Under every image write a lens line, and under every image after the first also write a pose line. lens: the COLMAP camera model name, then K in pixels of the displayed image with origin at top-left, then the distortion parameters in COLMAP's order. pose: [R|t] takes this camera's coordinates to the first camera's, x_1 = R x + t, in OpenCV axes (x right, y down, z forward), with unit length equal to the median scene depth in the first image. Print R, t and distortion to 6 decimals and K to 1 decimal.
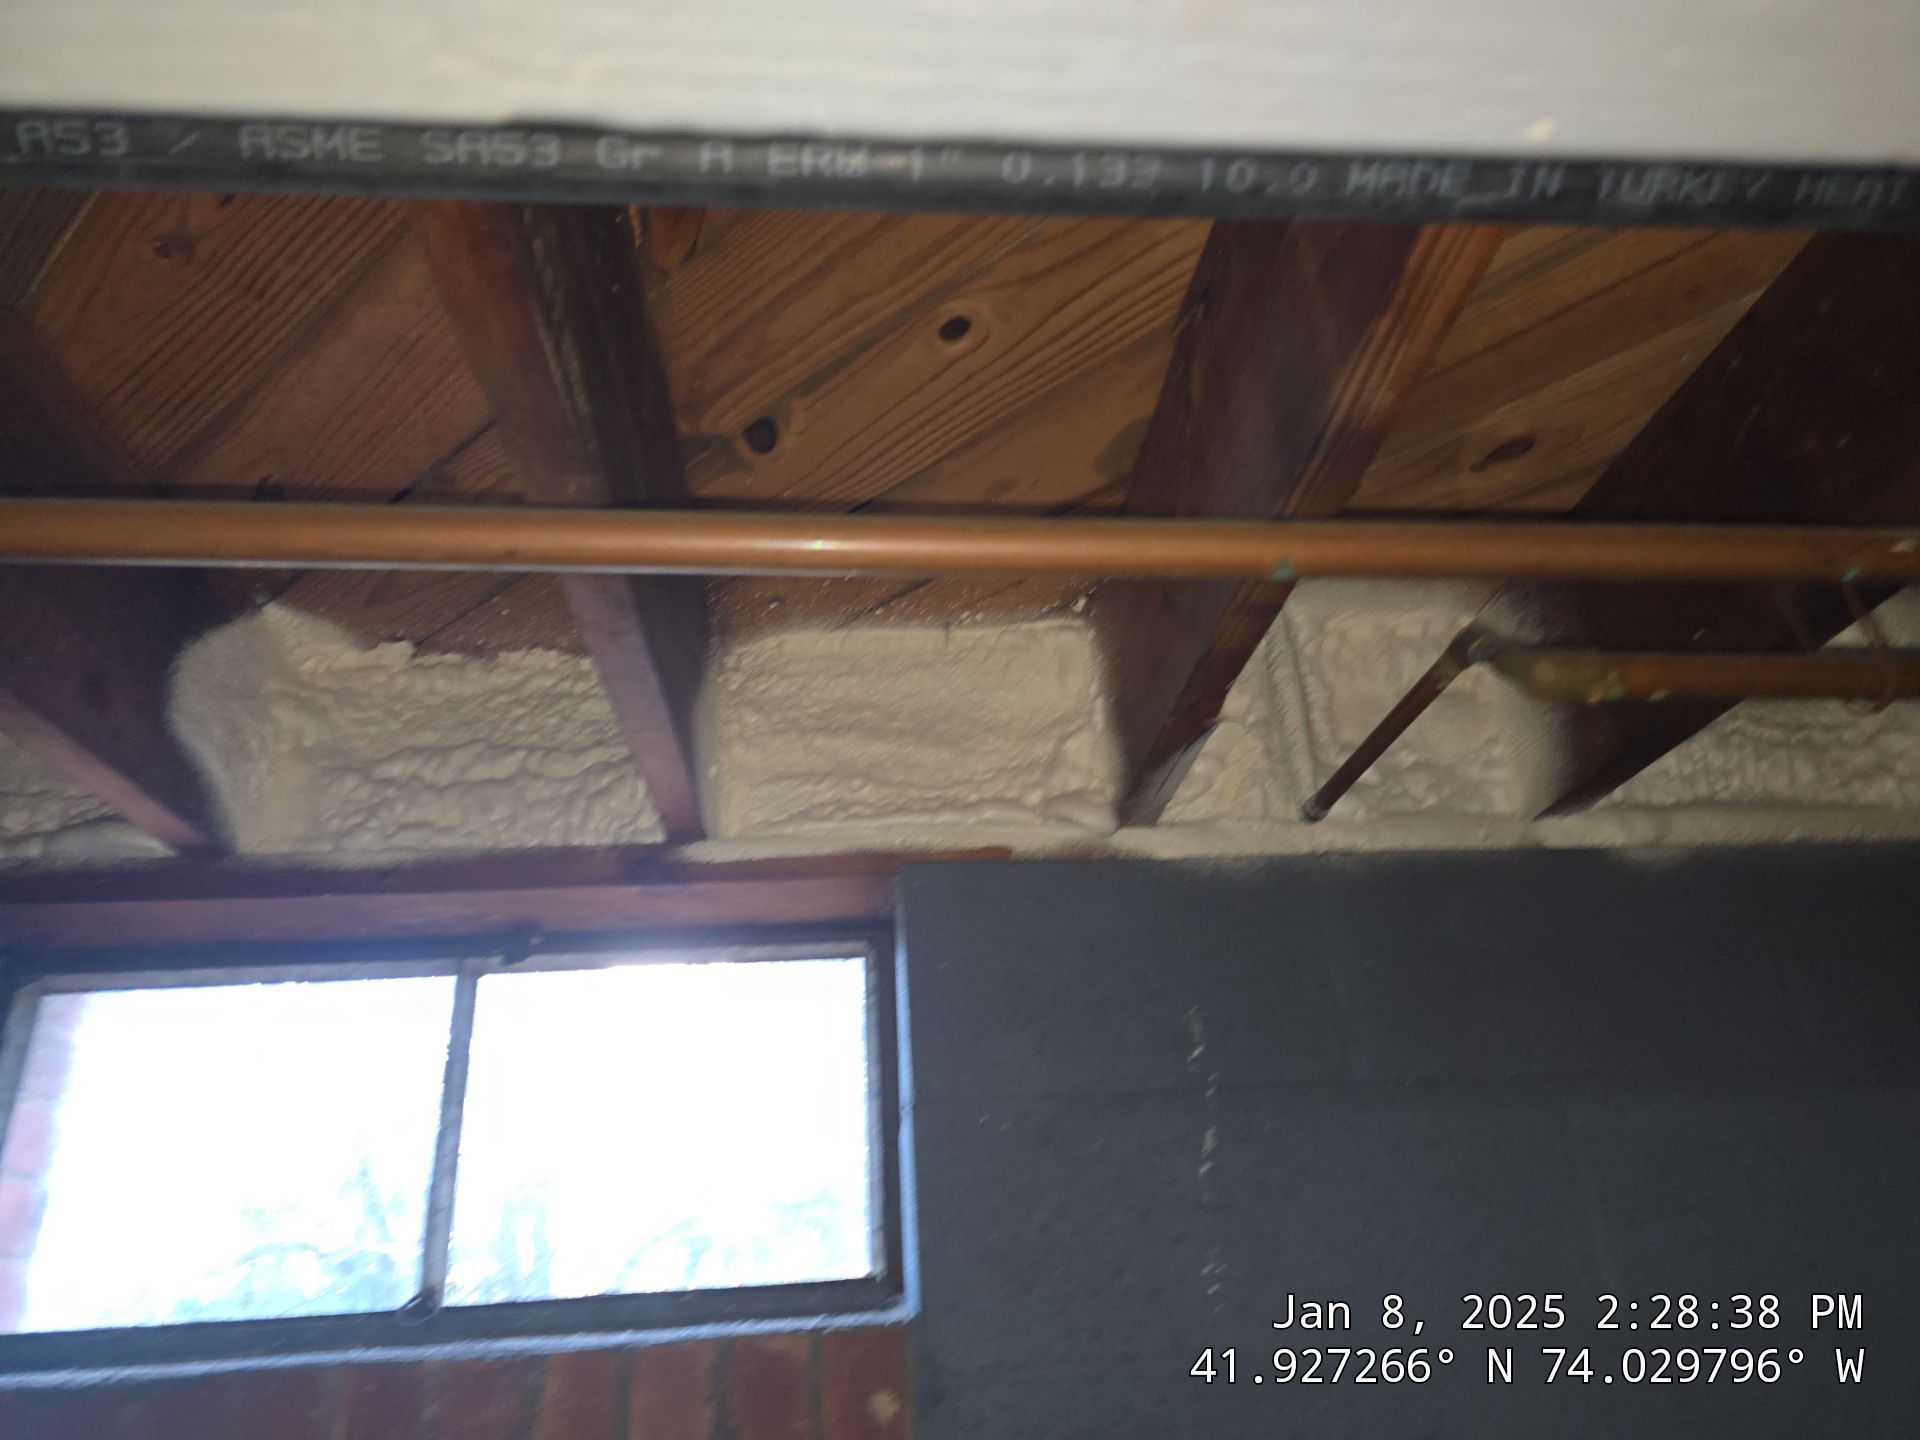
lens RADIAL K [[1260.3, 0, 972.7], [0, 1260.3, 723.4], [0, 0, 1]] dist [0.058432, -0.055055]
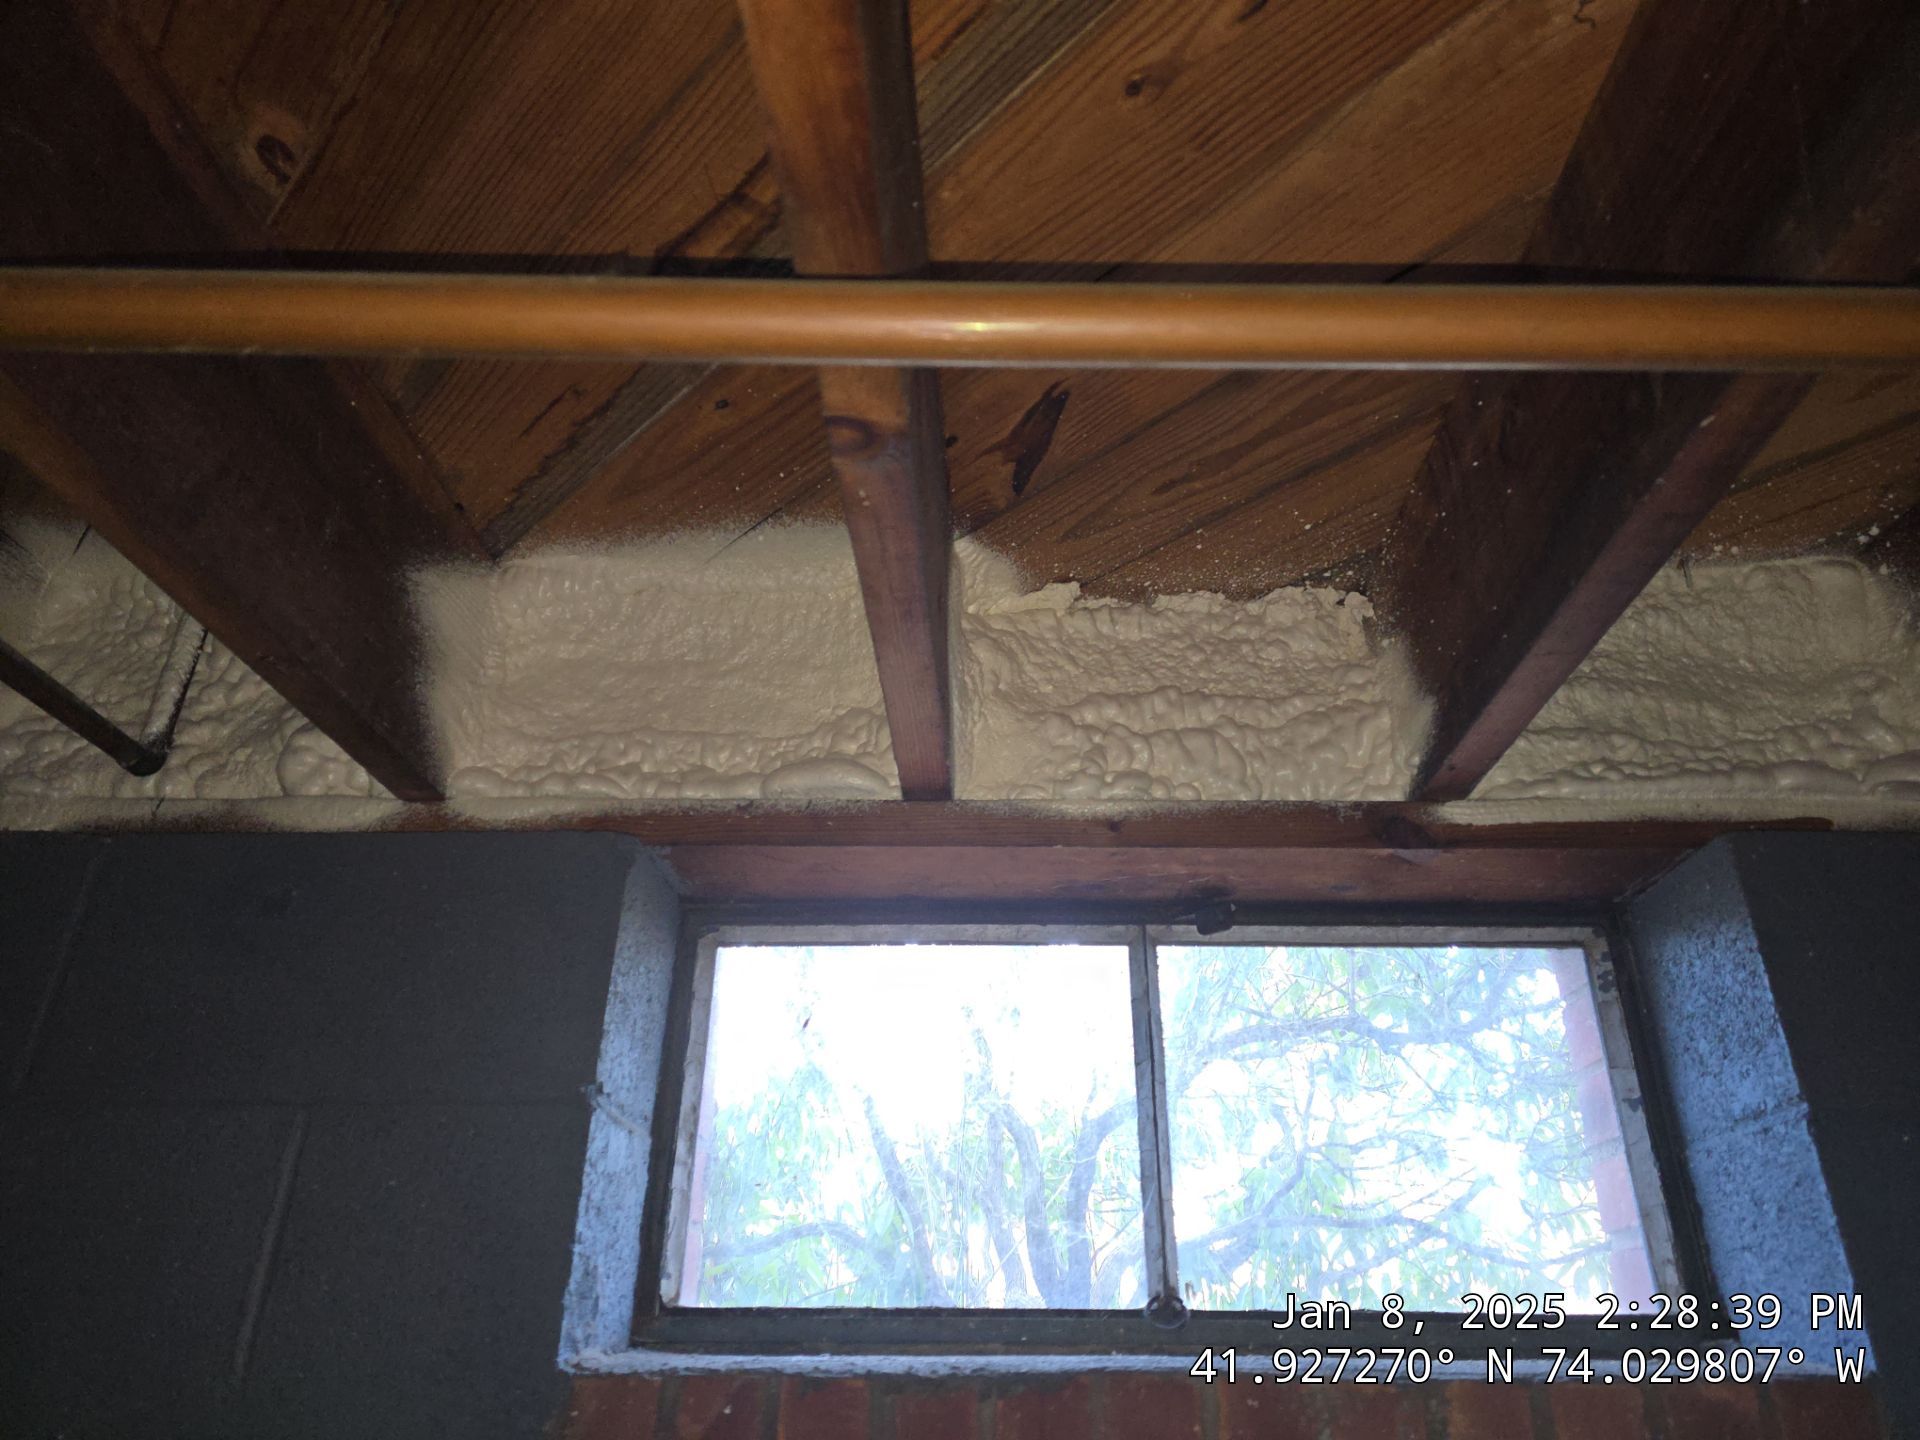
lens RADIAL K [[1260.3, 0, 964.0], [0, 1260.3, 722.9], [0, 0, 1]] dist [0.058432, -0.055055]
pose [[0.989800, 0.012942, -0.141877, -0.413798], [-0.015546, 0.999730, -0.017259, 0.058379], [0.141615, 0.019288, 0.989734, 0.082331]]
